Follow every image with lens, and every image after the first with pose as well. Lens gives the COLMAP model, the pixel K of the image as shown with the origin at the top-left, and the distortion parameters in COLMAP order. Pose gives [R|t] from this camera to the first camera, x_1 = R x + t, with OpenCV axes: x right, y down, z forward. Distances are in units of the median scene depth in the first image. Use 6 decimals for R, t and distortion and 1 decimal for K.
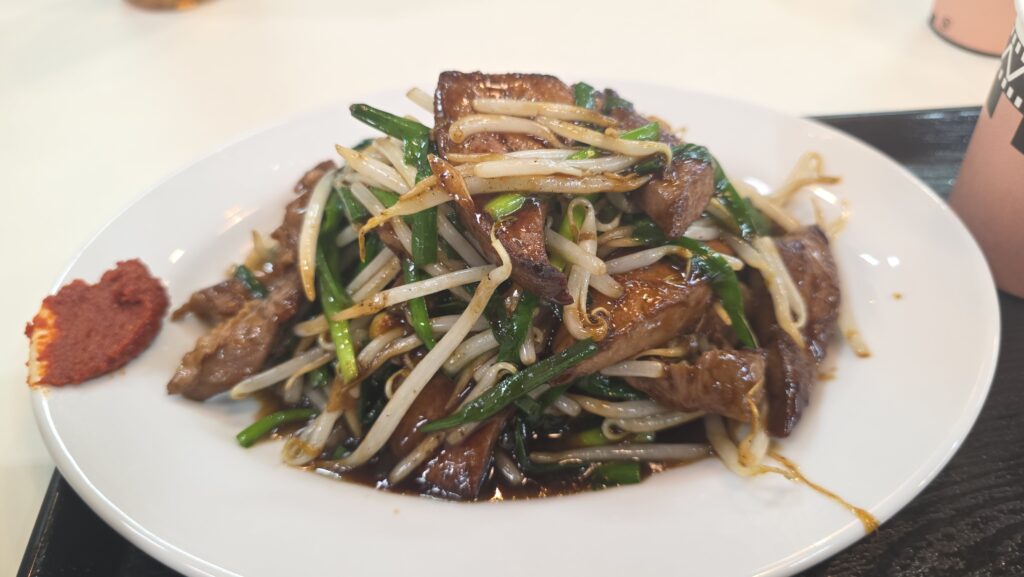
lens RADIAL K [[819.1, 0, 512.0], [0, 819.1, 288.5], [0, 0, 1]] dist [-0.065499, -0.004429]
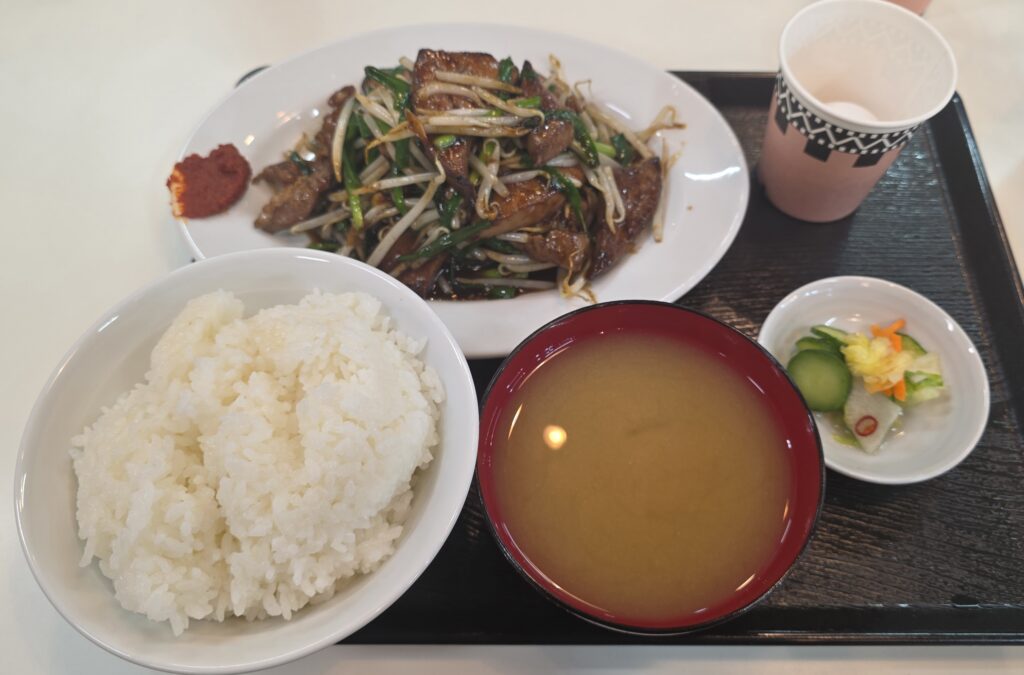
lens RADIAL K [[653.7, 0, 512.0], [0, 653.7, 337.5], [0, 0, 1]] dist [0.000570, -0.000387]
pose [[0.995843, 0.085242, 0.032098, 0.113345], [-0.090639, 0.962223, 0.256731, -0.059132], [-0.009001, -0.258573, 0.965950, -0.464577]]
